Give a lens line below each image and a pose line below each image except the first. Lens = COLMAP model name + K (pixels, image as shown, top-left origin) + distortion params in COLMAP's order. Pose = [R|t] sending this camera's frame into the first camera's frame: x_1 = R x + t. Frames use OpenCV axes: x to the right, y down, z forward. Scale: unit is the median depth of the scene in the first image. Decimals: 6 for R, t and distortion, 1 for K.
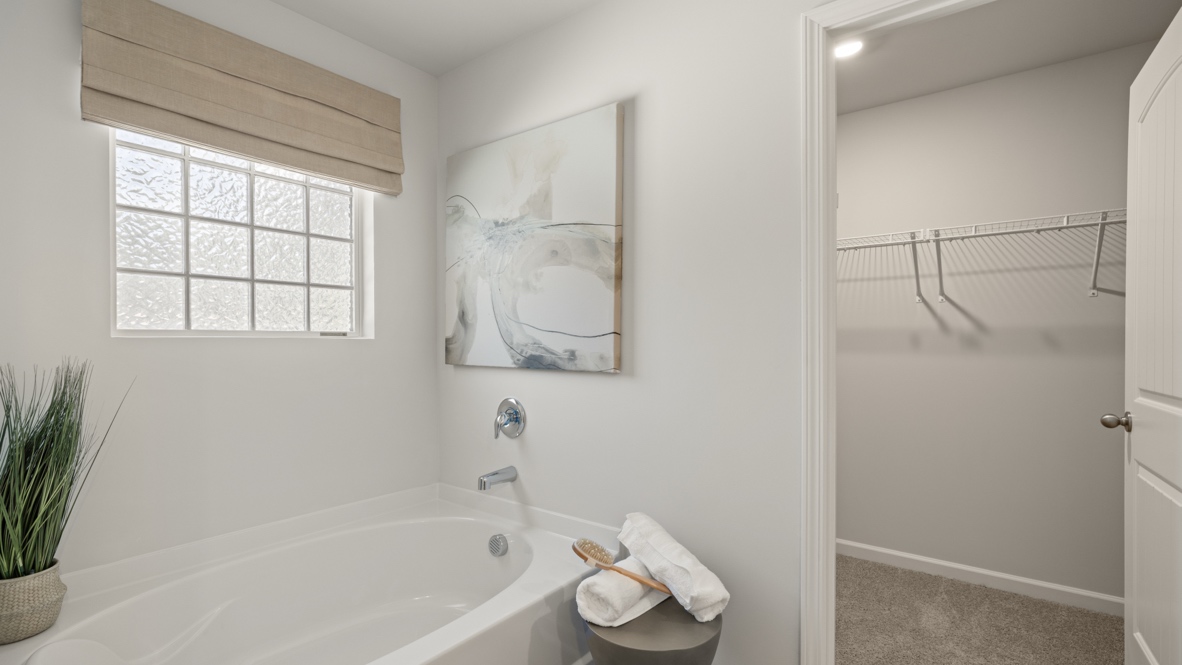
lens RADIAL K [[523.3, 0, 587.4], [0, 523.3, 345.0], [0, 0, 1]] dist [-0.010454, 0.001411]
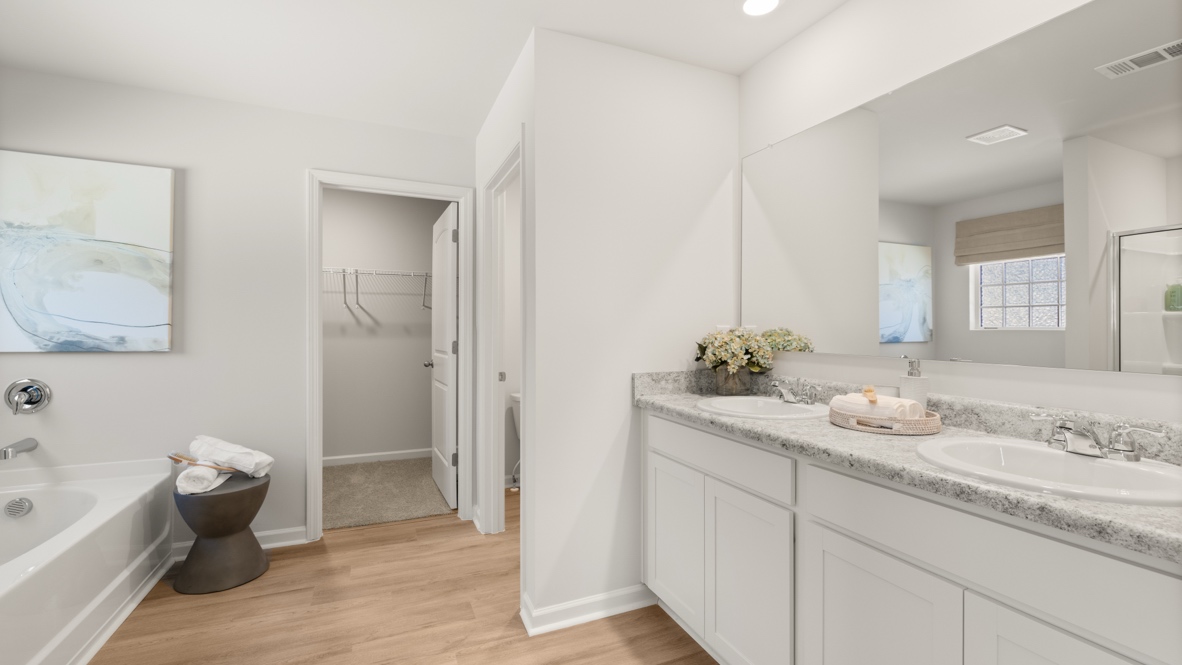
lens RADIAL K [[498.7, 0, 596.3], [0, 498.7, 330.9], [0, 0, 1]] dist [-0.005804, 0.002020]
pose [[0.466523, 0.001497, 0.884508, -0.546042], [0.002738, 0.999991, -0.003137, 0.002909], [-0.884505, 0.003885, 0.466515, -0.632013]]
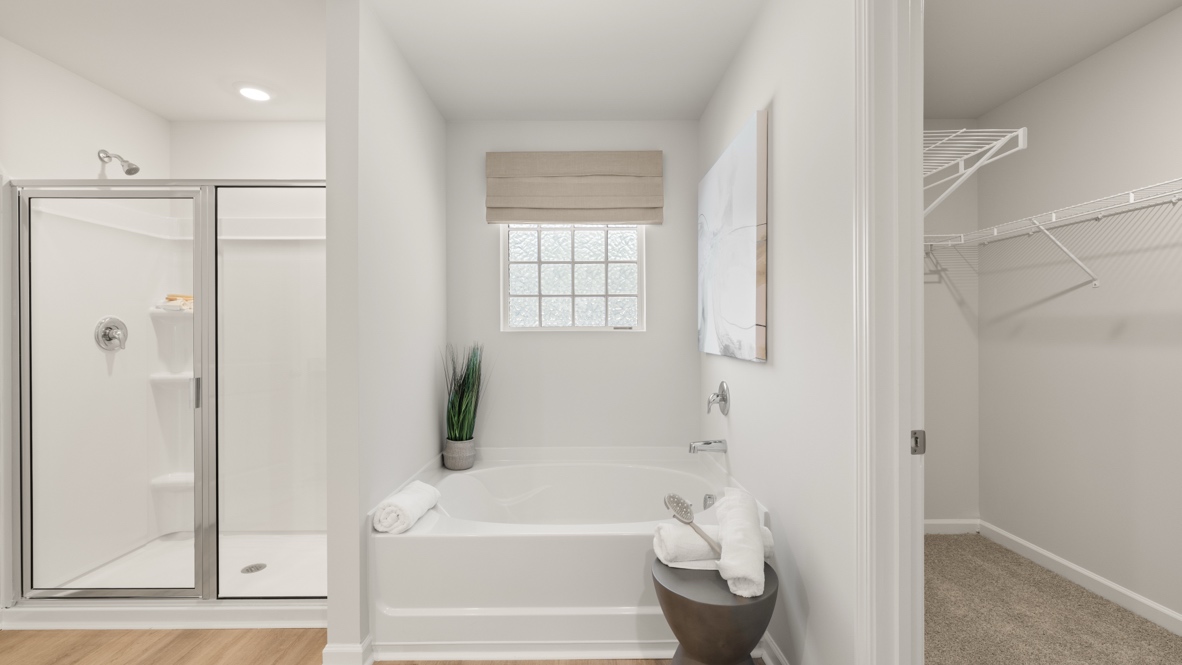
lens RADIAL K [[498.7, 0, 600.4], [0, 498.7, 333.5], [0, 0, 1]] dist [-0.005804, 0.002020]
pose [[0.621010, -0.000952, -0.783802, 0.574199], [-0.001845, 0.999995, -0.002677, -0.001620], [0.783800, 0.003108, 0.621005, 0.095027]]
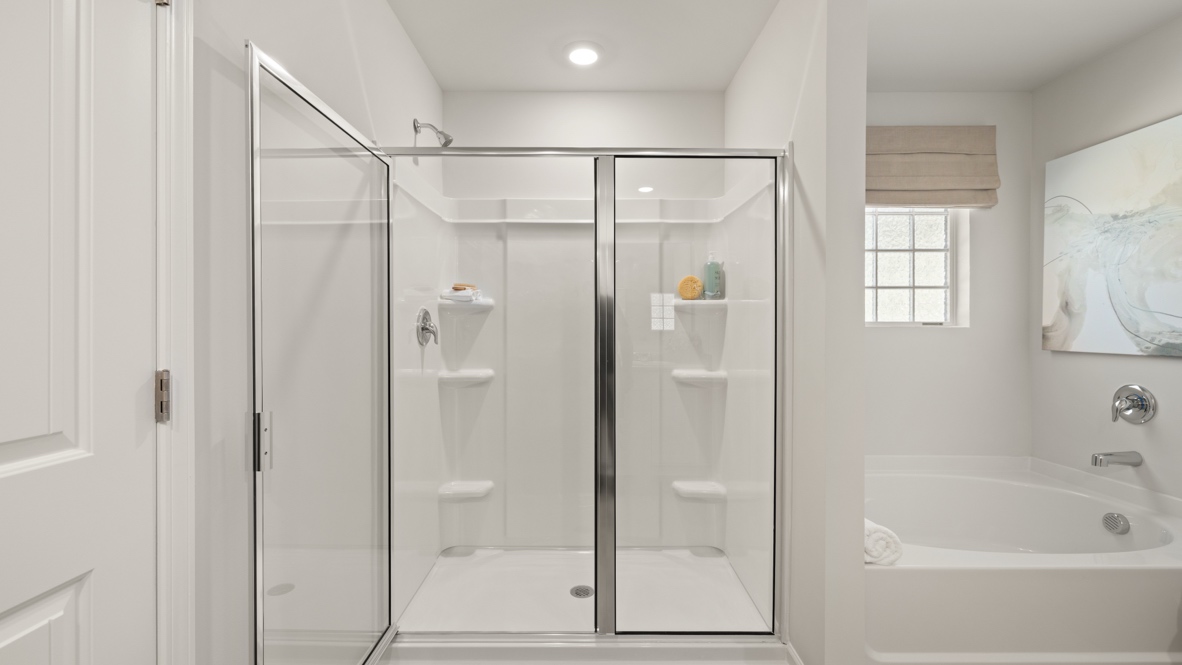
lens RADIAL K [[498.7, 0, 580.7], [0, 498.7, 332.2], [0, 0, 1]] dist [-0.005804, 0.002020]
pose [[0.612854, 0.006229, -0.790171, -0.043672], [-0.007542, 0.999969, 0.002034, 0.004636], [0.790160, 0.004713, 0.612883, -0.467911]]
